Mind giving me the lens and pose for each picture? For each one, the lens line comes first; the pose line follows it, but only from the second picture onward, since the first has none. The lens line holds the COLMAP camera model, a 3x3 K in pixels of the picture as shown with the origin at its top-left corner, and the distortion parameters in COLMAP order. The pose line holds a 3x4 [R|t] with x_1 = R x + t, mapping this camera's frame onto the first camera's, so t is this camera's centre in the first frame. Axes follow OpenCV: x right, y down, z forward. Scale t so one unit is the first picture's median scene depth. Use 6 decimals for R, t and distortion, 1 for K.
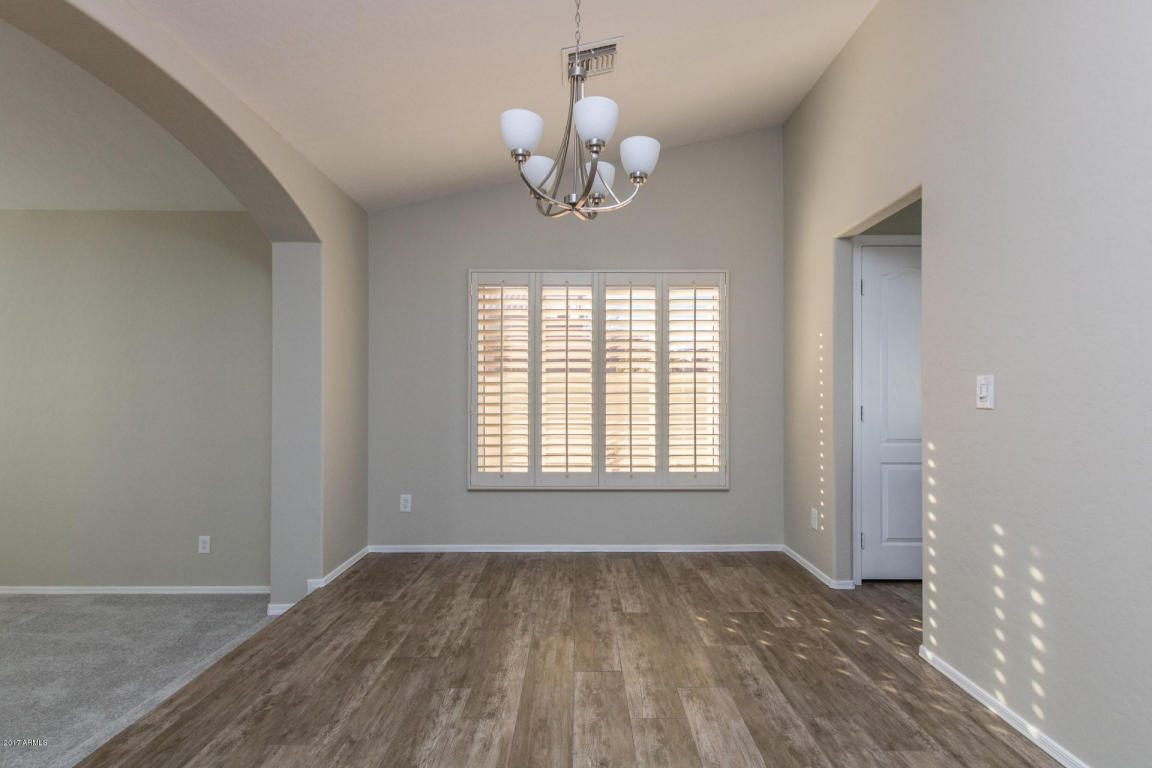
lens RADIAL K [[547.9, 0, 584.0], [0, 547.9, 391.8], [0, 0, 1]] dist [0.009198, -0.001206]
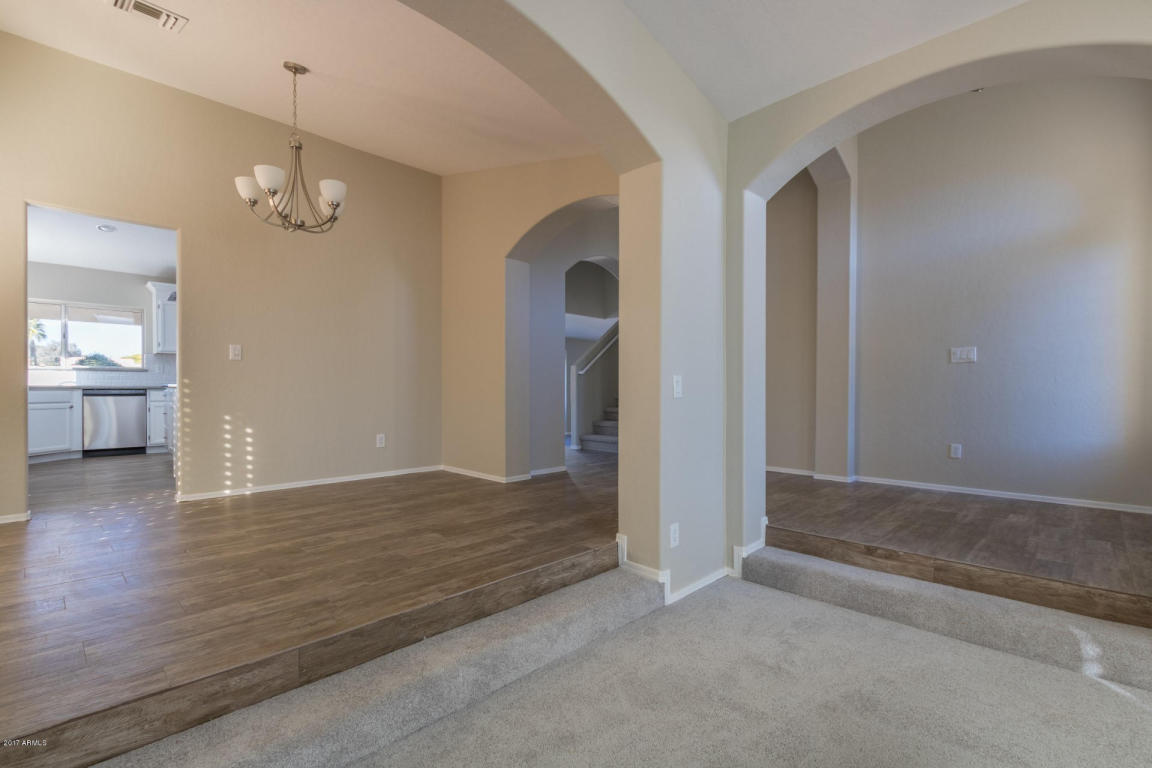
lens RADIAL K [[547.9, 0, 584.0], [0, 547.9, 391.8], [0, 0, 1]] dist [0.009198, -0.001206]
pose [[-0.724533, -0.004069, 0.689228, -1.811549], [-0.011744, 0.999910, -0.006443, 0.144301], [-0.689140, -0.012762, -0.724516, 1.618014]]
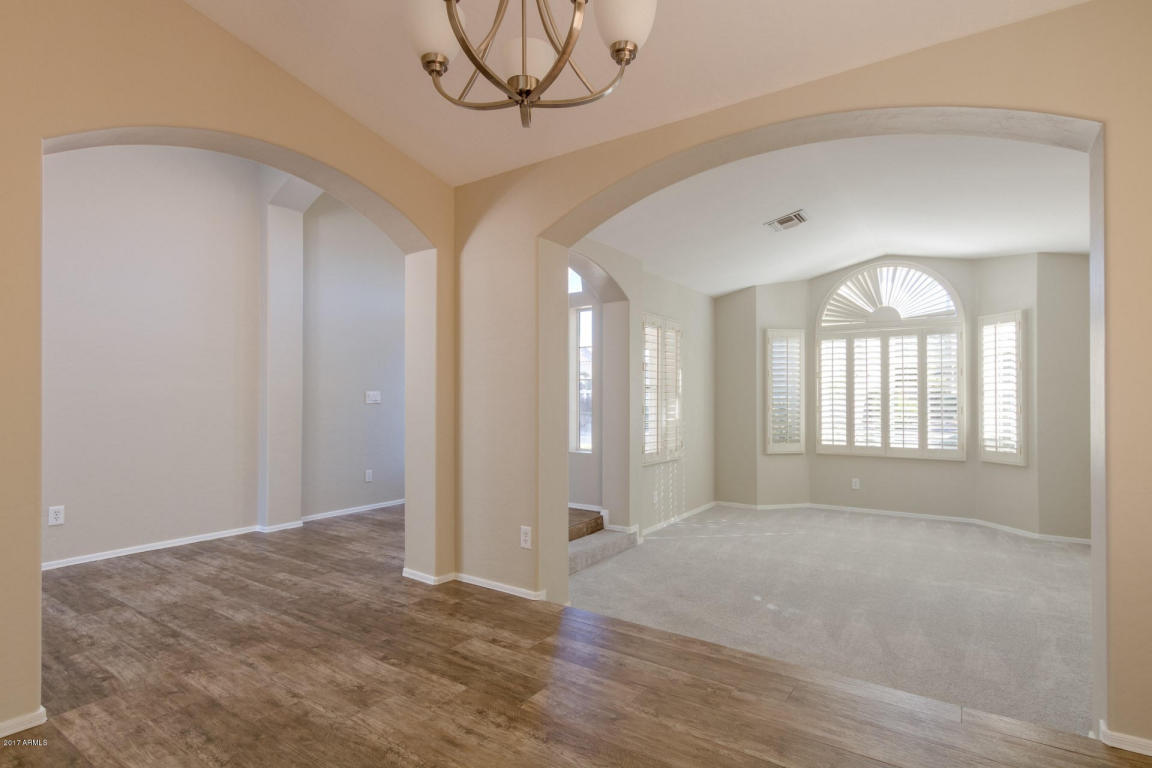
lens RADIAL K [[550.9, 0, 603.4], [0, 550.9, 389.1], [0, 0, 1]] dist [0.002141, 0.000395]
pose [[-0.542836, -0.004535, -0.839826, 0.494265], [0.016801, 0.999727, -0.016257, -0.025244], [0.839671, -0.022935, -0.542612, 1.449176]]
